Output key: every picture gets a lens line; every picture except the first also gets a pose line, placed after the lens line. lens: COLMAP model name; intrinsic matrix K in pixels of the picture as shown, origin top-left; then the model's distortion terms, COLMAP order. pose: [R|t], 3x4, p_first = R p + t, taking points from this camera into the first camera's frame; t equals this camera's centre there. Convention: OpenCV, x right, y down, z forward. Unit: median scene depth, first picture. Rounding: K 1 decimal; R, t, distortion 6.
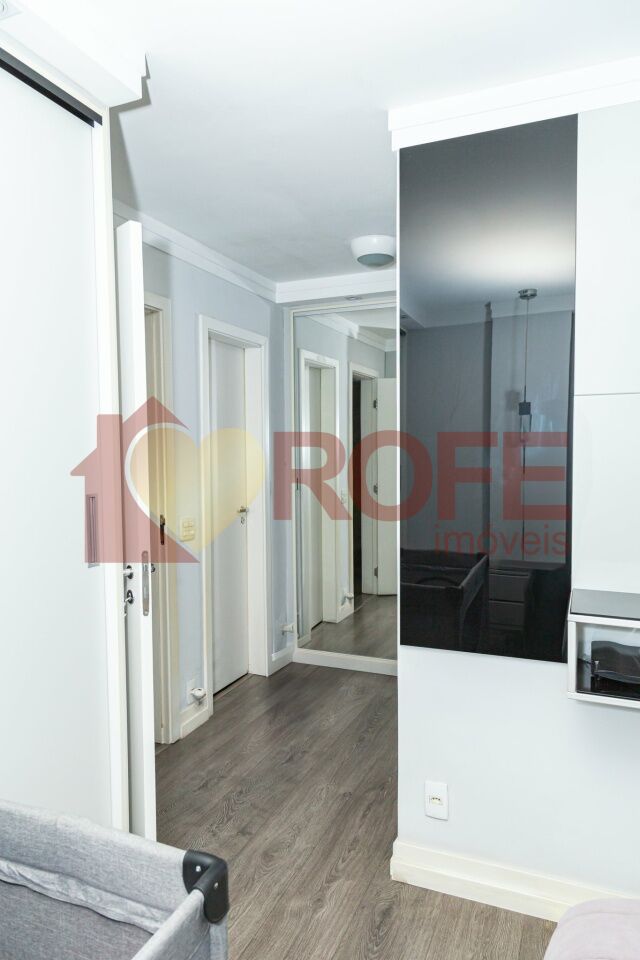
lens RADIAL K [[624.9, 0, 320.8], [0, 624.9, 481.6], [0, 0, 1]] dist [-0.004581, -0.002916]
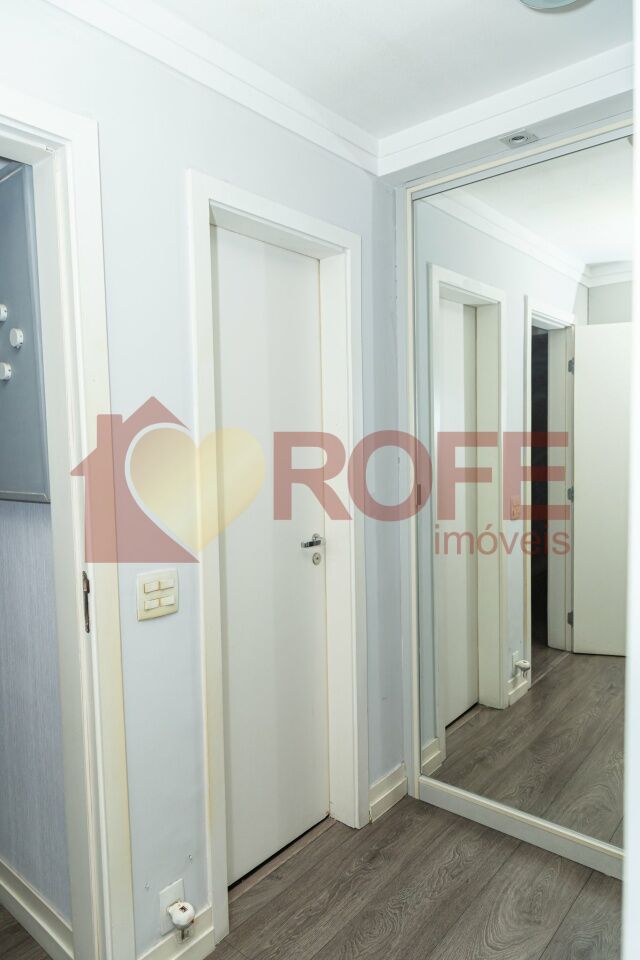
lens RADIAL K [[624.9, 0, 314.5], [0, 624.9, 482.5], [0, 0, 1]] dist [-0.004581, -0.002916]
pose [[0.952005, 0.006441, -0.306015, 0.047289], [-0.001097, 0.999844, 0.017630, -0.018121], [0.306080, -0.016448, 0.951864, 0.431891]]
